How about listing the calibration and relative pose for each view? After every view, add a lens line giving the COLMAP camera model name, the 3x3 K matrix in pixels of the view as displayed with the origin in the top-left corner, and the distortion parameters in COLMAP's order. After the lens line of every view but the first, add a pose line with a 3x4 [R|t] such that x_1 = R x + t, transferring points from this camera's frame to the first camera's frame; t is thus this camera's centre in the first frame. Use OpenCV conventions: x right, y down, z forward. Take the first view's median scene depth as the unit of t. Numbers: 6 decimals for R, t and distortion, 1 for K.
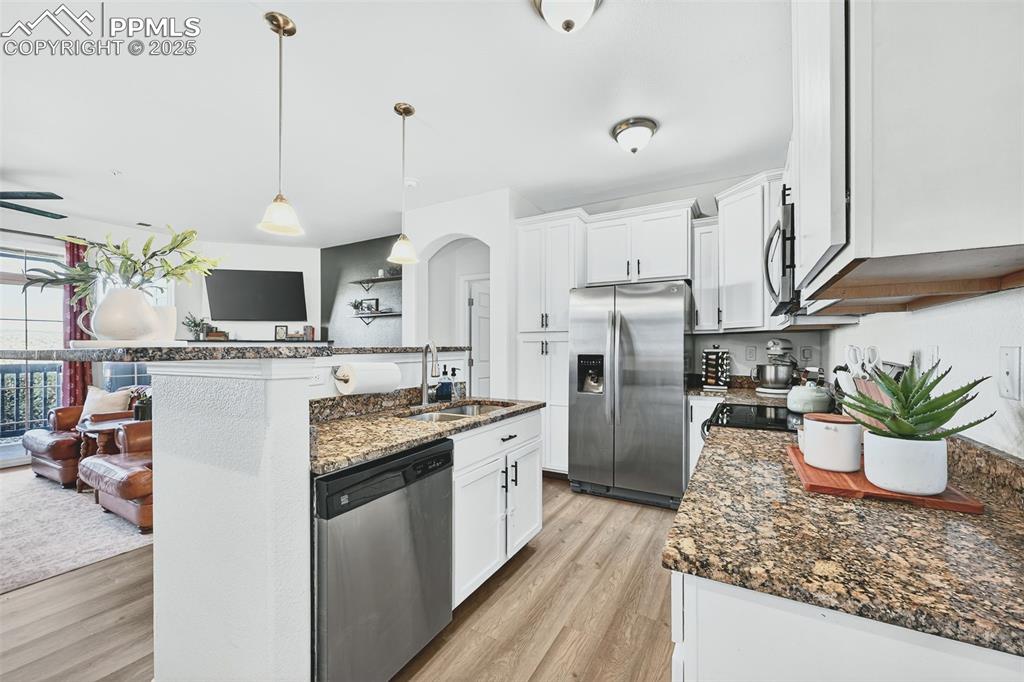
lens RADIAL K [[409.3, 0, 512.0], [0, 409.3, 341.0], [0, 0, 1]] dist [0.000593, -0.000074]
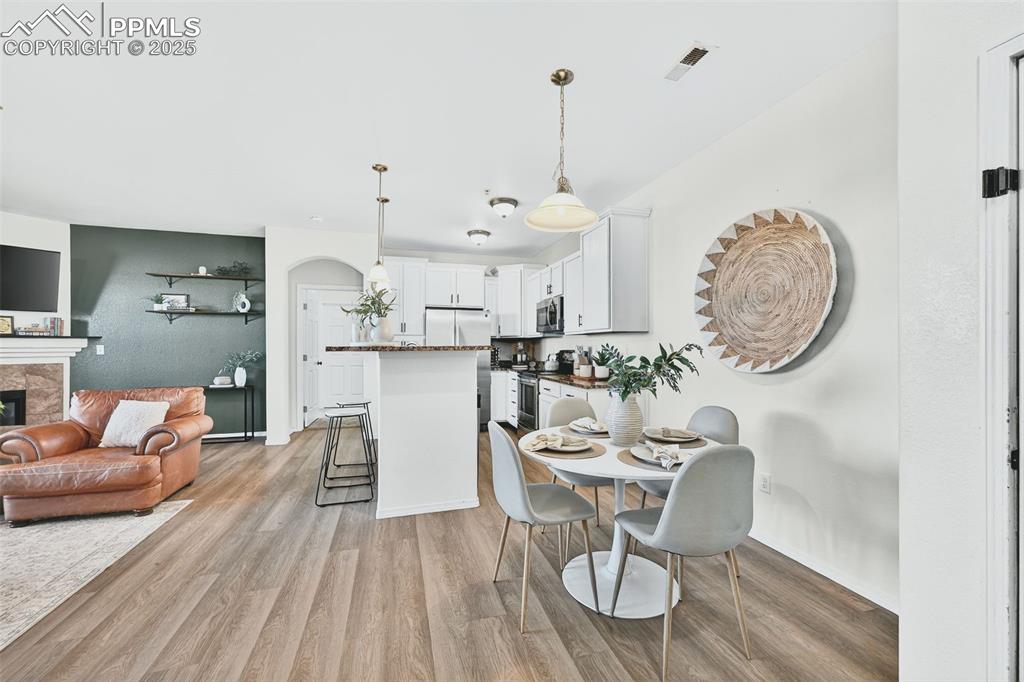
lens RADIAL K [[409.3, 0, 512.0], [0, 409.3, 341.0], [0, 0, 1]] dist [0.000593, -0.000074]
pose [[0.687276, 0.010059, 0.726326, -0.925284], [-0.013472, 0.999909, -0.001100, -0.005658], [-0.726271, -0.009030, 0.687349, -0.421421]]
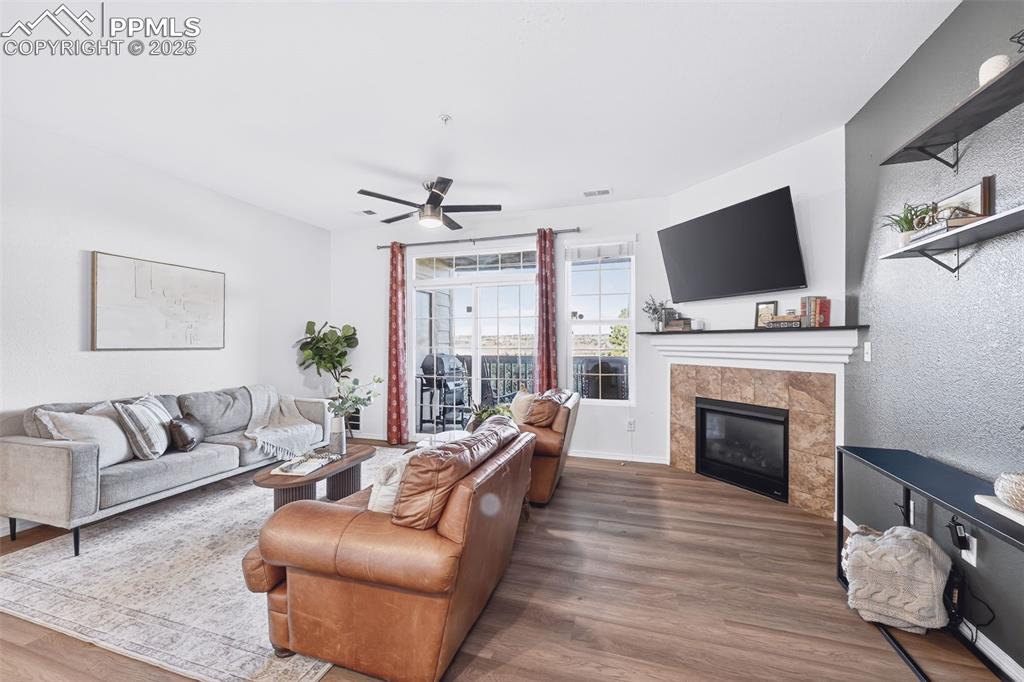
lens RADIAL K [[409.3, 0, 512.0], [0, 409.3, 341.0], [0, 0, 1]] dist [0.000593, -0.000074]
pose [[0.216606, -0.001998, -0.976257, -0.208457], [0.015929, 0.999872, 0.001488, 0.017403], [0.976129, -0.015873, 0.216610, 1.093297]]
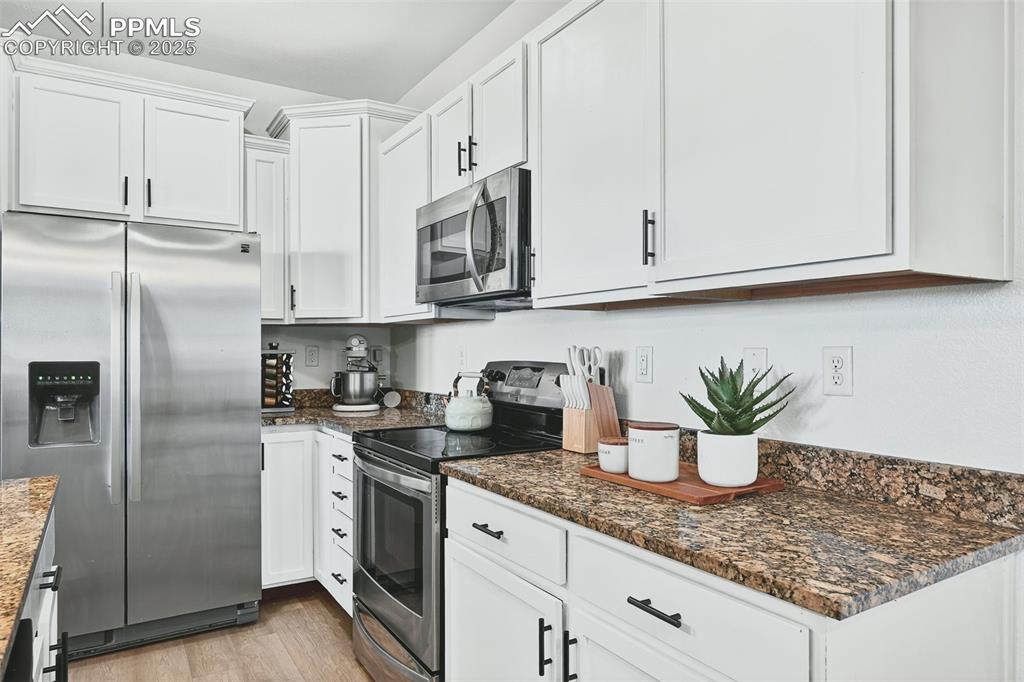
lens RADIAL K [[657.3, 0, 512.0], [0, 657.3, 341.0], [0, 0, 1]] dist [0.000489, -0.000702]
pose [[0.466430, 0.008893, 0.884513, -0.252380], [-0.015816, 0.999873, -0.001713, 0.002612], [-0.884417, -0.013190, 0.466512, 0.225214]]
